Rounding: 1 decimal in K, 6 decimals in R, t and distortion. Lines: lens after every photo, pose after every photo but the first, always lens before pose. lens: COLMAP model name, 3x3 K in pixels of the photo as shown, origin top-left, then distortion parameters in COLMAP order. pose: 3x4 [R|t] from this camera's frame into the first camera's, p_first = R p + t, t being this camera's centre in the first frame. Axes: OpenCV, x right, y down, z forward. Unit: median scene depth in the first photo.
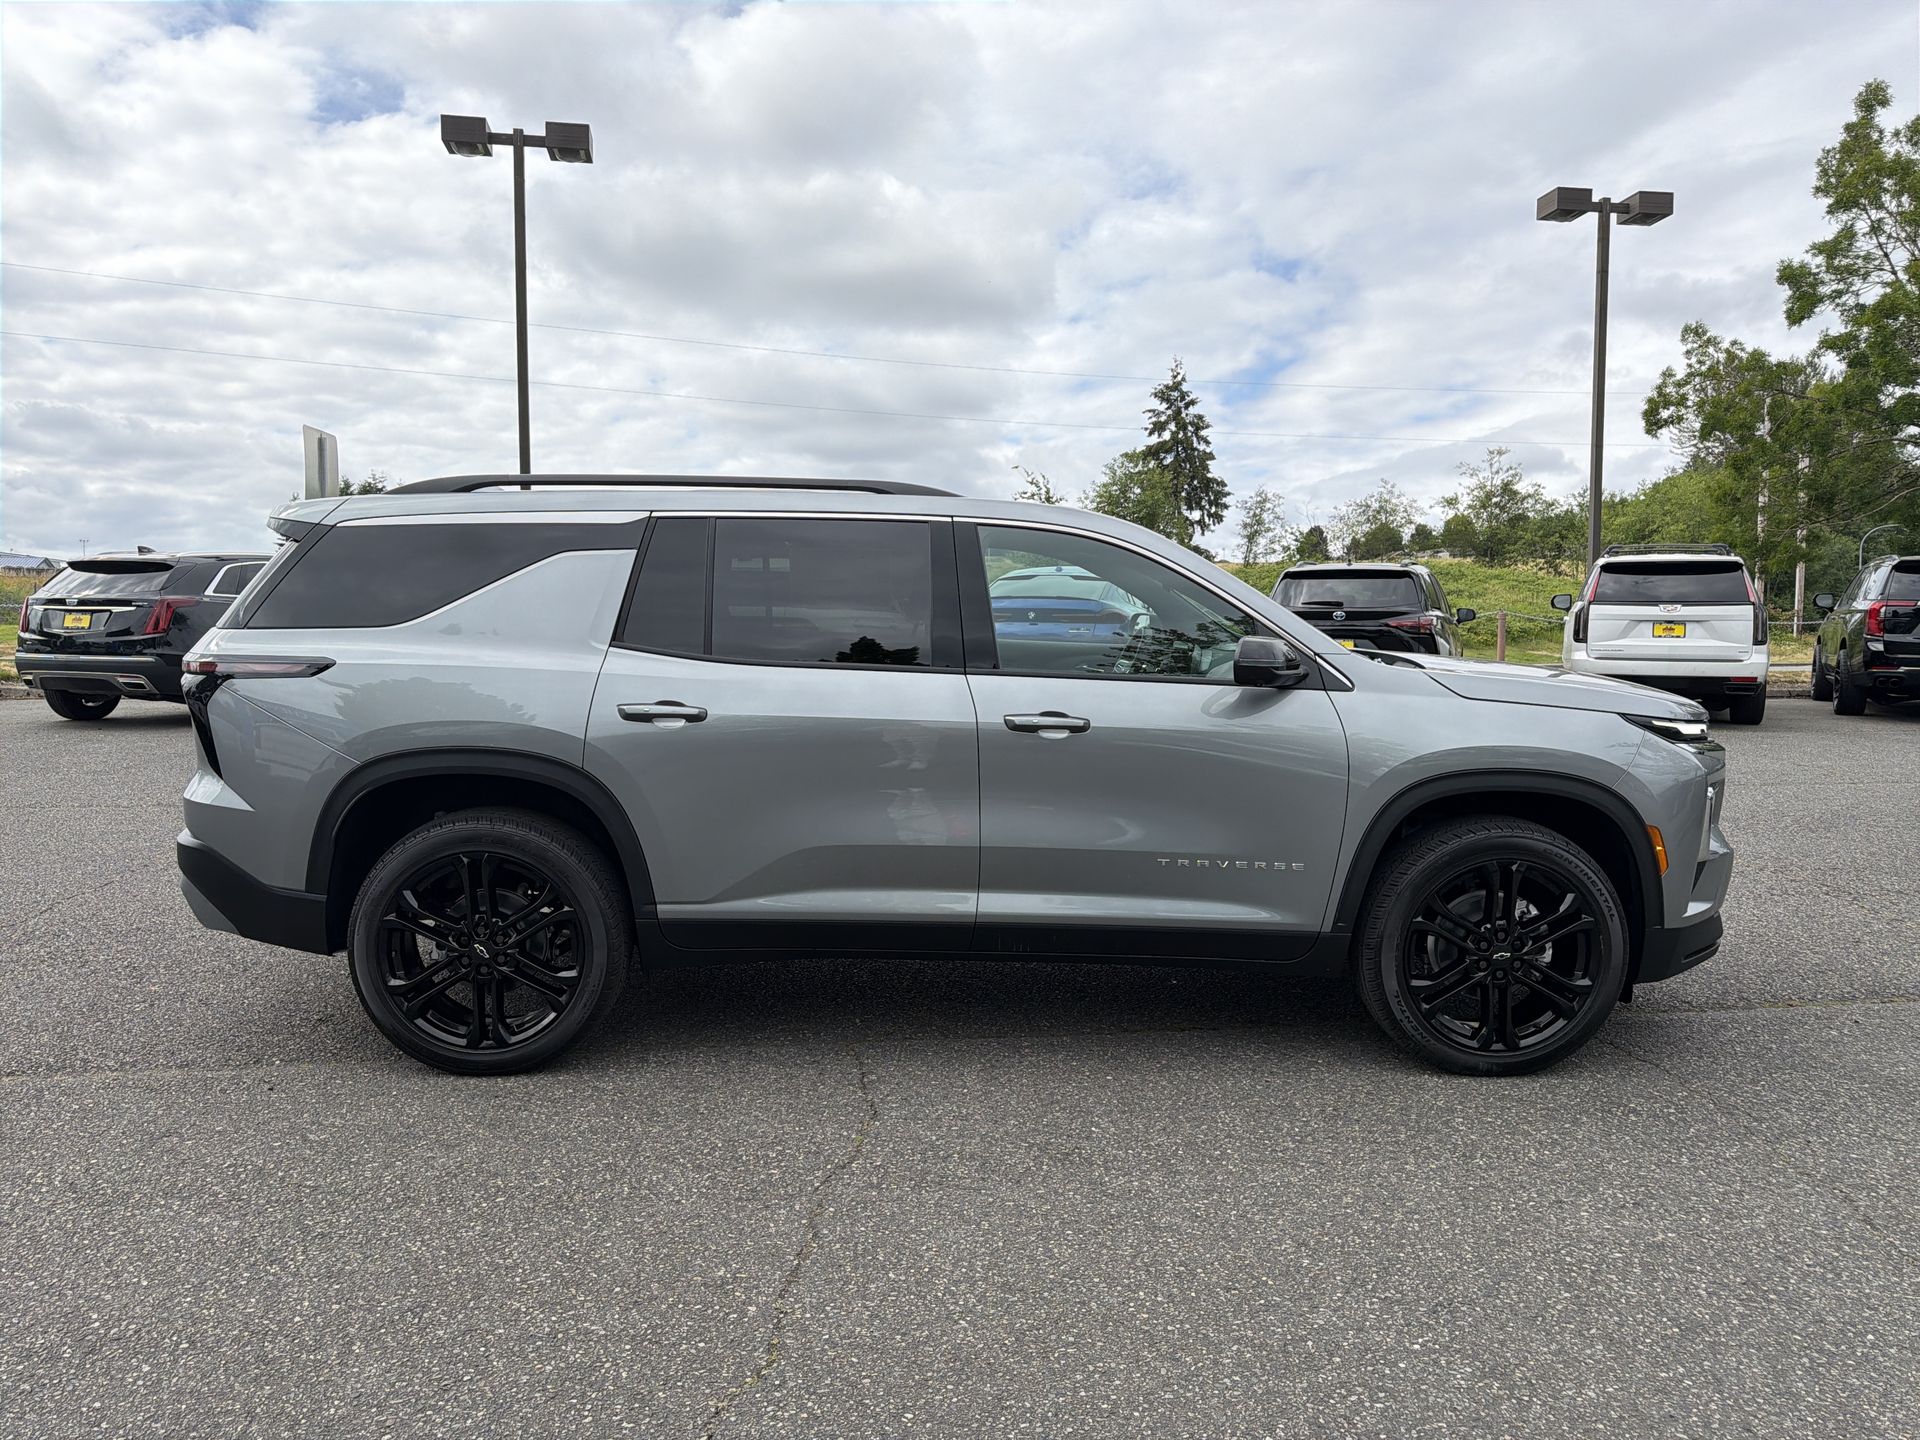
lens RADIAL K [[1433.0, 0, 970.2], [0, 1433.0, 713.8], [0, 0, 1]] dist [0.010697, -0.018885]
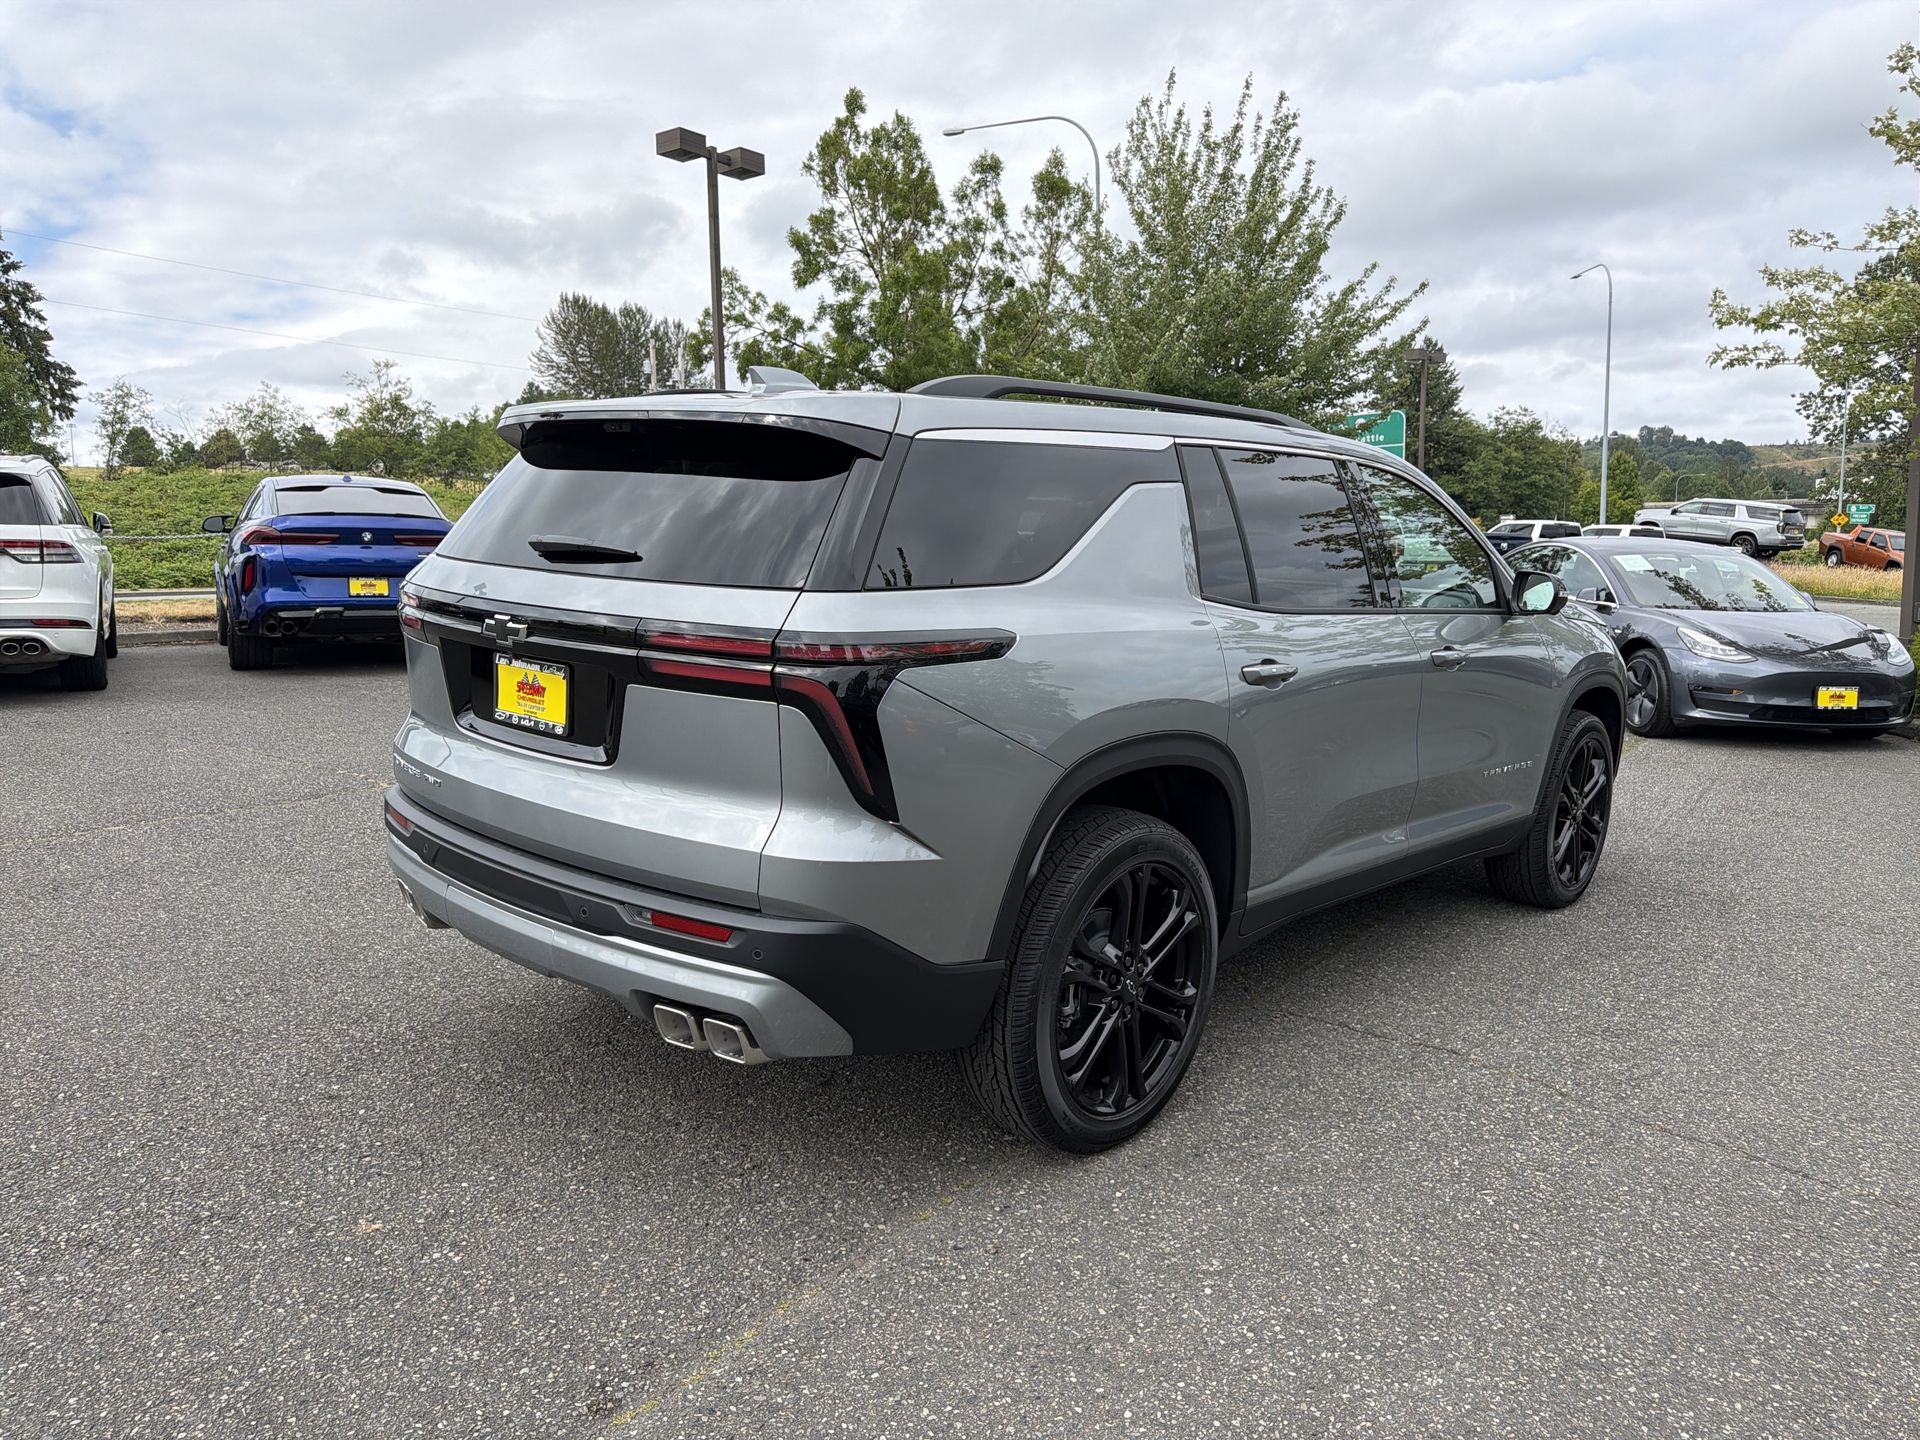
lens RADIAL K [[1392.5, 0, 943.1], [0, 1392.5, 715.8], [0, 0, 1]] dist [0.061529, -0.043638]
pose [[0.691820, -0.088051, 0.716681, -0.887501], [0.042587, 0.995785, 0.081232, -0.047372], [-0.720813, -0.025676, 0.692654, 0.509922]]
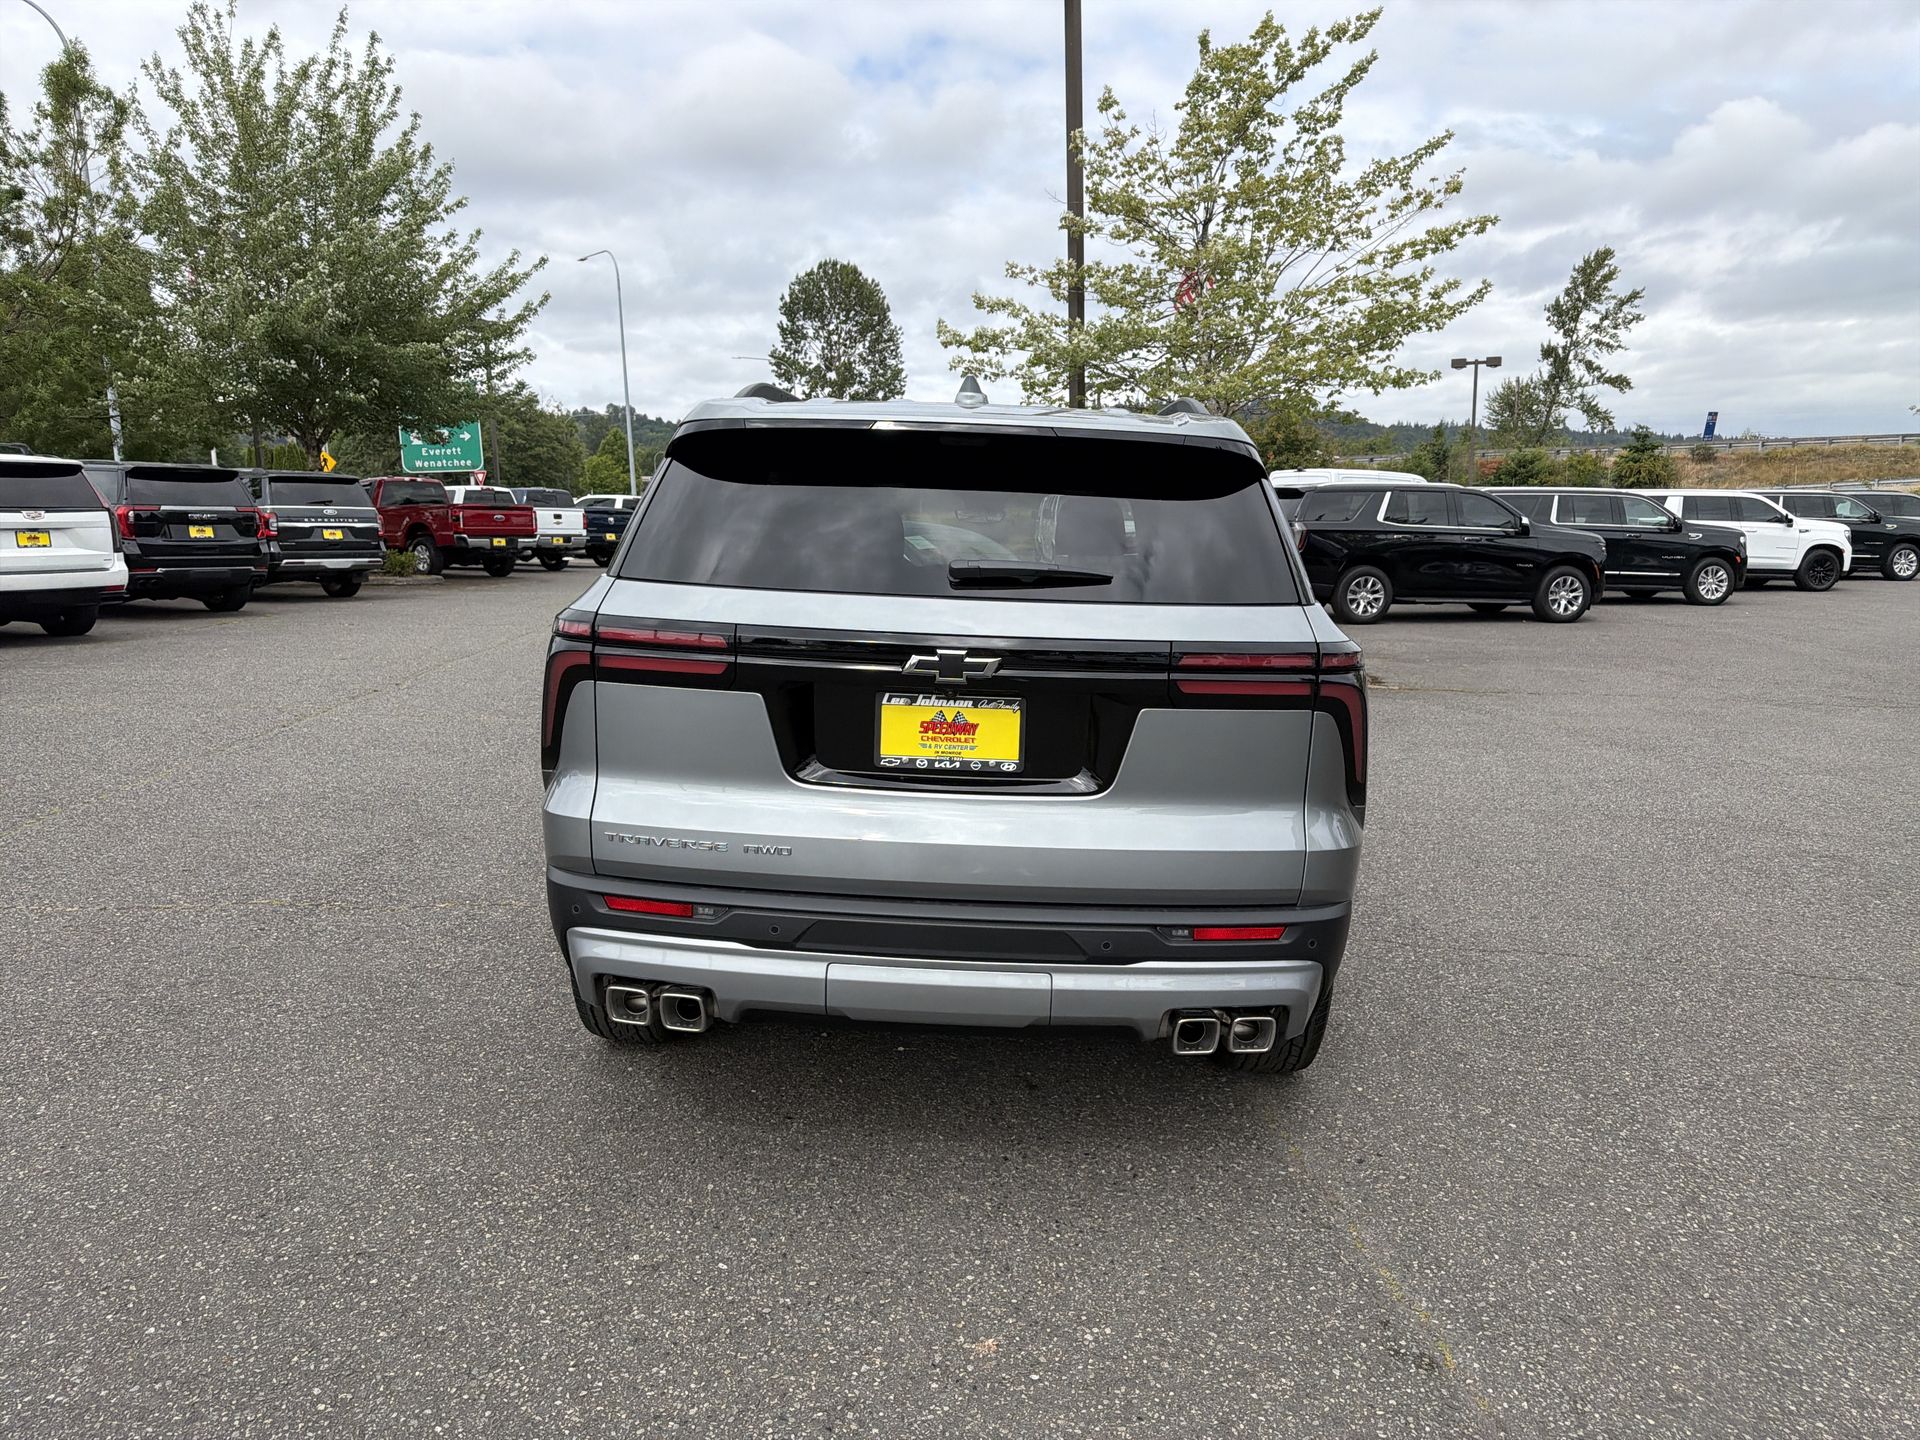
lens RADIAL K [[1433.0, 0, 970.2], [0, 1433.0, 713.8], [0, 0, 1]] dist [0.010697, -0.018885]
pose [[0.036677, -0.141417, 0.989270, -1.170697], [0.064271, 0.988221, 0.138884, -0.108469], [-0.997258, 0.058488, 0.045334, 1.093338]]
